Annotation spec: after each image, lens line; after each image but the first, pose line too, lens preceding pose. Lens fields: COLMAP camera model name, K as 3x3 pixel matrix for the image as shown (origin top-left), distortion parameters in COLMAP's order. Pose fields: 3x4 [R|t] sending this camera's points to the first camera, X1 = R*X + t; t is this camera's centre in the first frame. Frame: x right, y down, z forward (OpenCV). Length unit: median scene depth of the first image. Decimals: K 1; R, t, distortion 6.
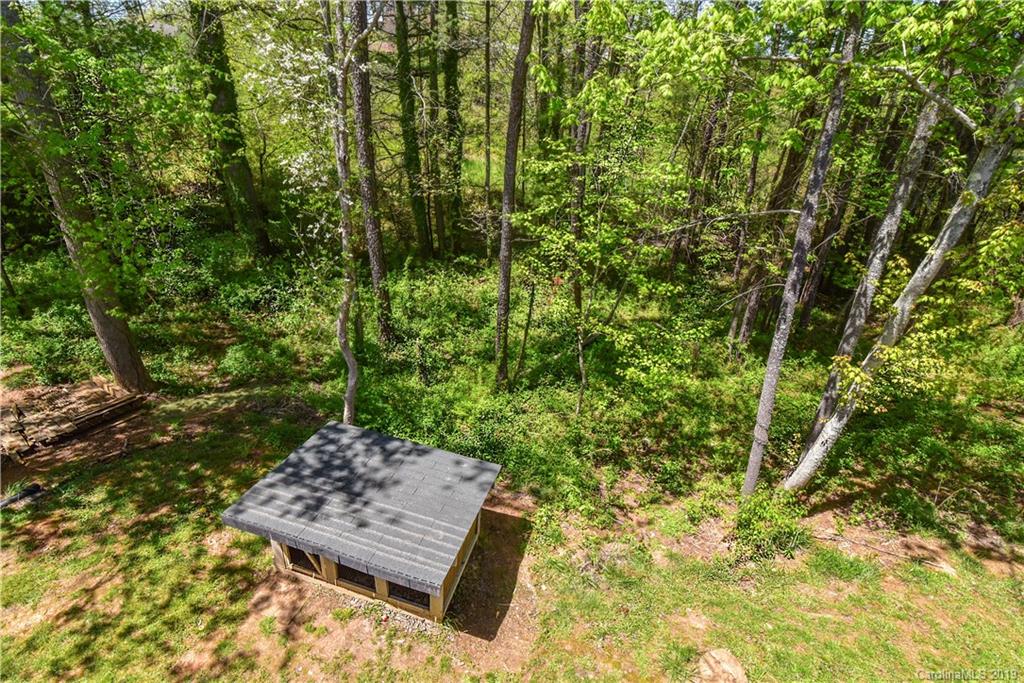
lens RADIAL K [[435.8, 0, 512.0], [0, 435.8, 341.5], [0, 0, 1]] dist [-0.002498, -0.000435]
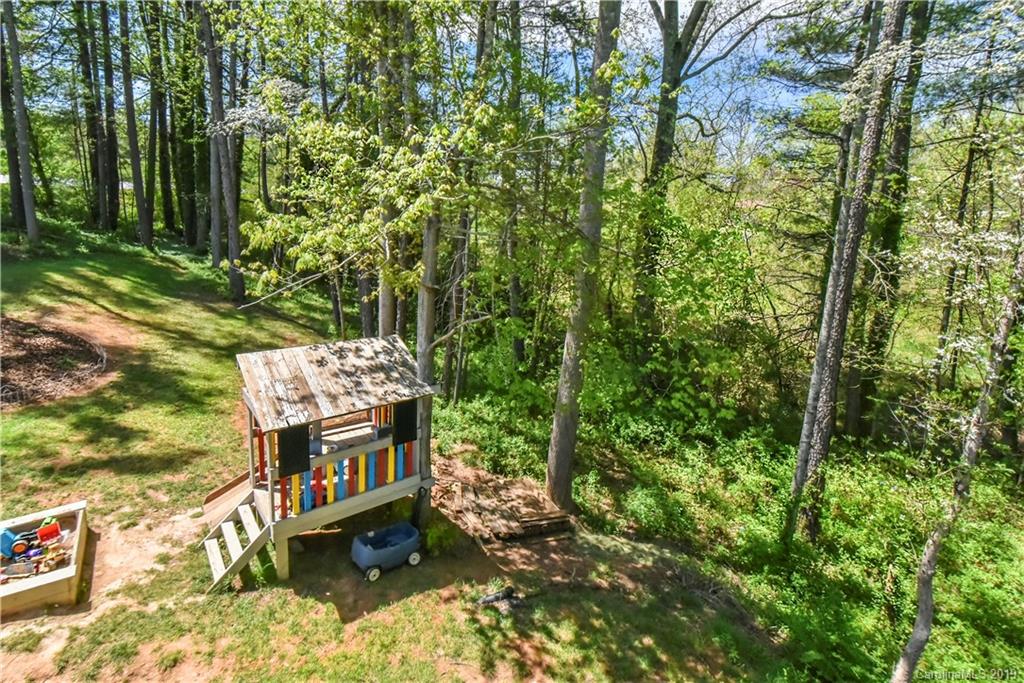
lens RADIAL K [[482.2, 0, 512.0], [0, 482.2, 341.5], [0, 0, 1]] dist [-0.014538, -0.000245]
pose [[0.822439, 0.183774, -0.538351, -0.464590], [-0.338939, 0.918358, -0.204302, 0.031331], [0.456853, 0.350494, 0.817581, -0.055195]]
